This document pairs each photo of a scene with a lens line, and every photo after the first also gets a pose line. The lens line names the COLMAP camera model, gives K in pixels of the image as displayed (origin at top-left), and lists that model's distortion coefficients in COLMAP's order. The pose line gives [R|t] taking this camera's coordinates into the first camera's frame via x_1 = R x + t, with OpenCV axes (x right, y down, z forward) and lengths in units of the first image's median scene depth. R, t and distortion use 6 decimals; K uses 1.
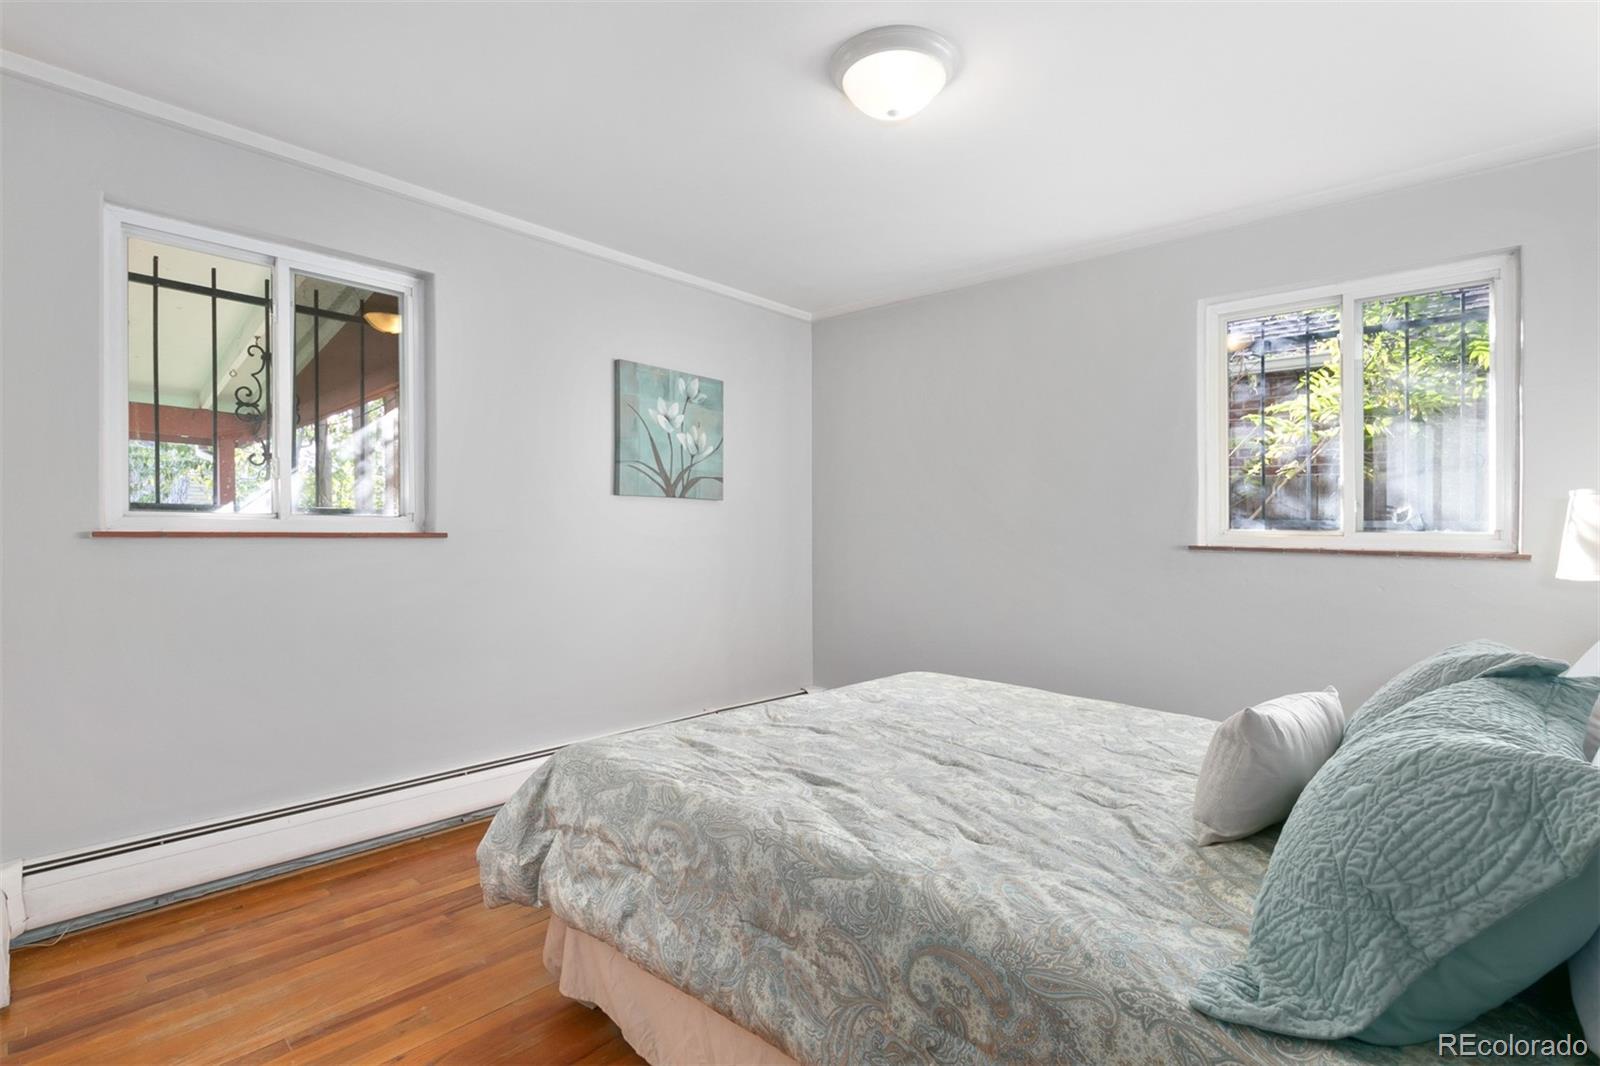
lens RADIAL K [[749.5, 0, 799.6], [0, 749.5, 530.5], [0, 0, 1]] dist [-0.000645, -0.005880]
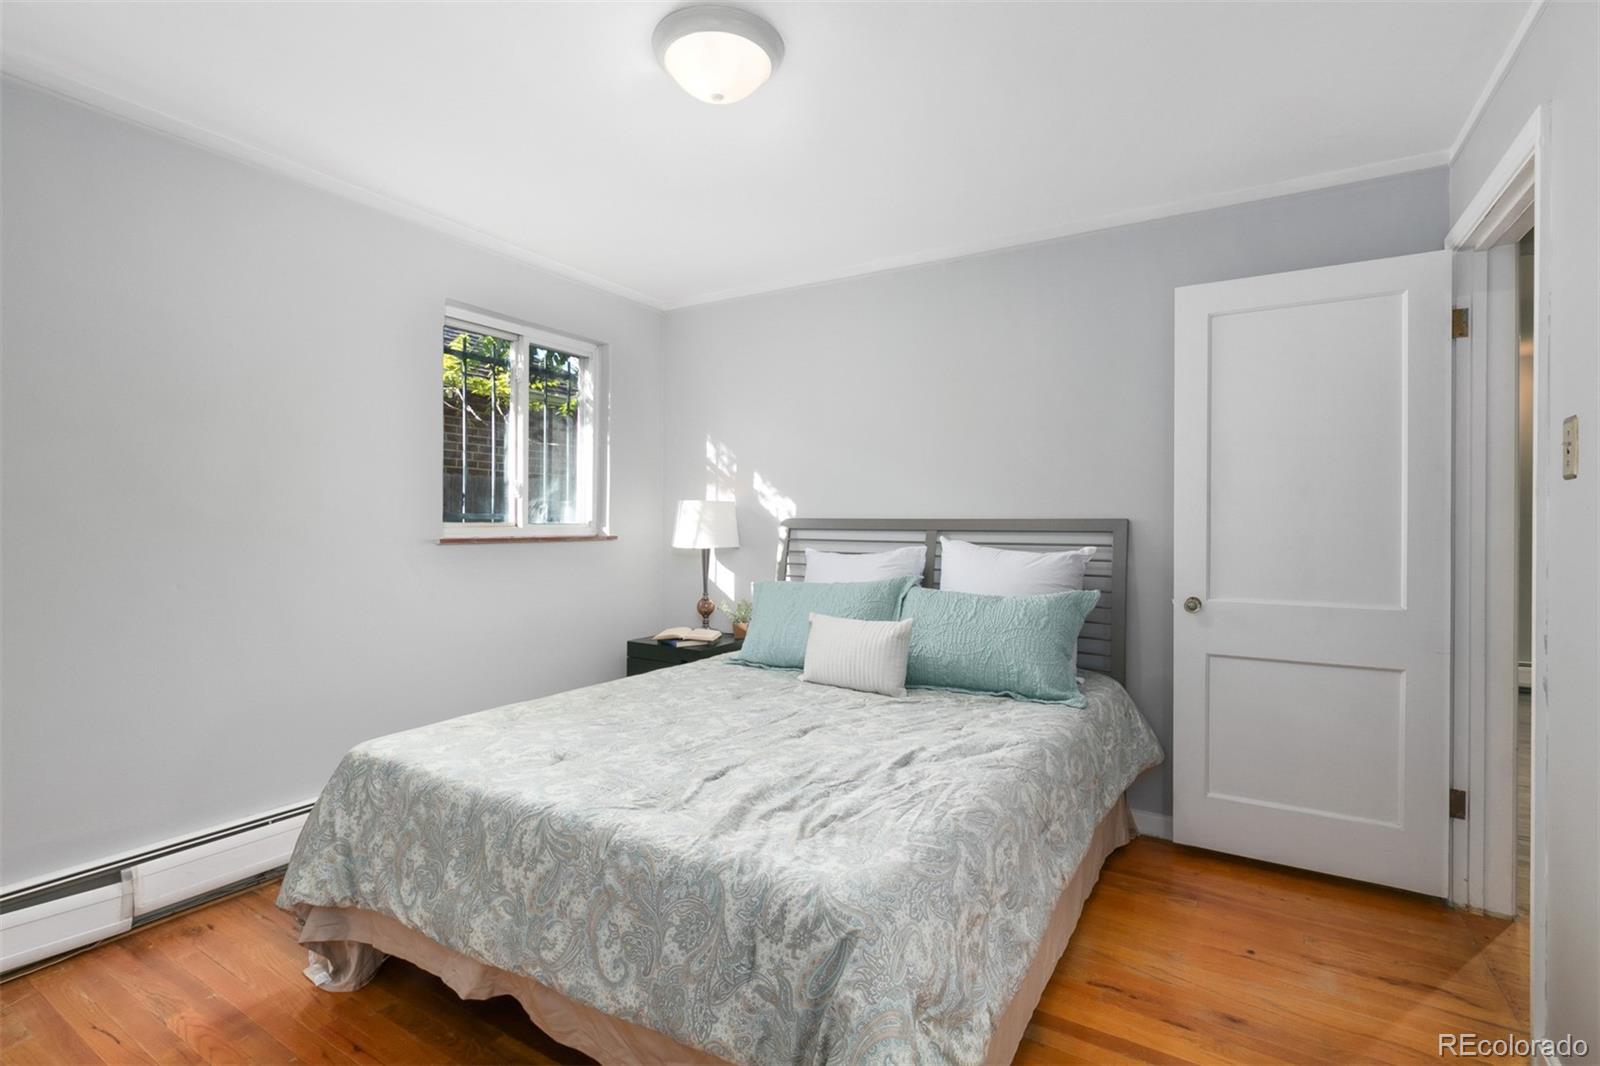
lens RADIAL K [[749.5, 0, 795.2], [0, 749.5, 532.2], [0, 0, 1]] dist [-0.000645, -0.005880]
pose [[-0.194518, -0.027265, 0.980520, -1.010386], [-0.000354, 0.999616, 0.027726, -0.030751], [-0.980899, 0.005046, -0.194452, 1.367338]]
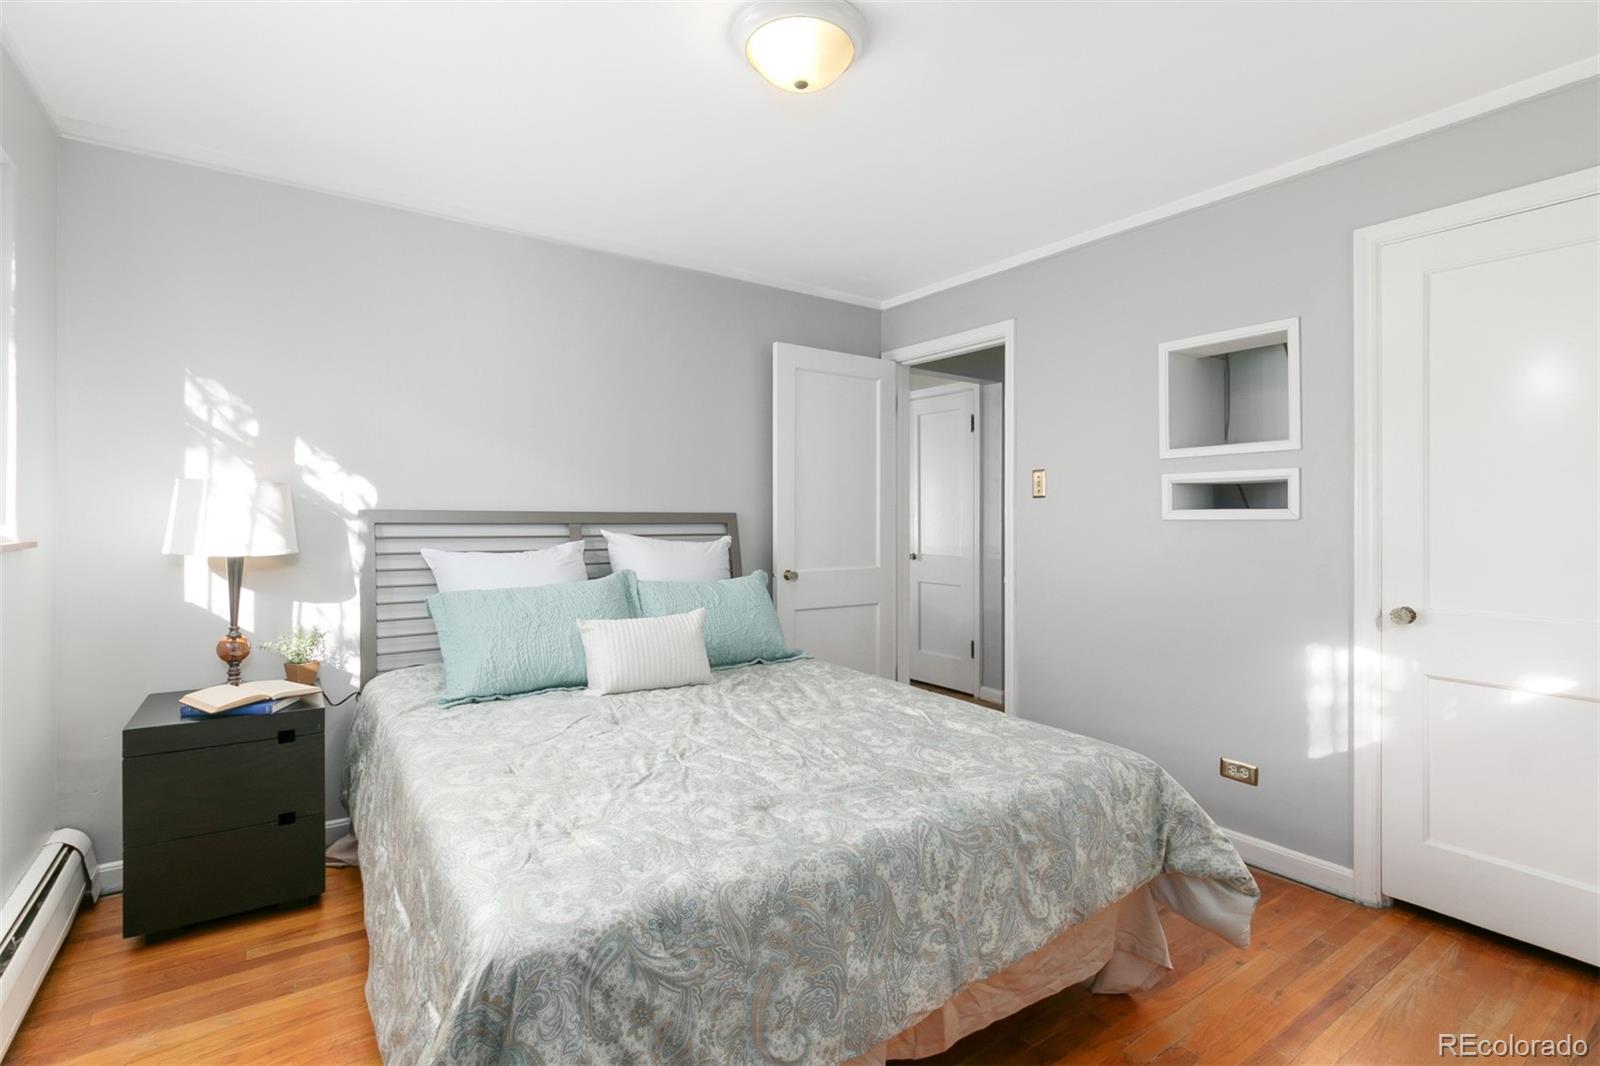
lens RADIAL K [[749.5, 0, 799.2], [0, 749.5, 516.8], [0, 0, 1]] dist [-0.000645, -0.005880]
pose [[-0.977666, -0.020653, 0.209146, -0.073964], [-0.018681, 0.999761, 0.011399, -0.030809], [-0.209331, 0.007238, -0.977818, 2.390988]]
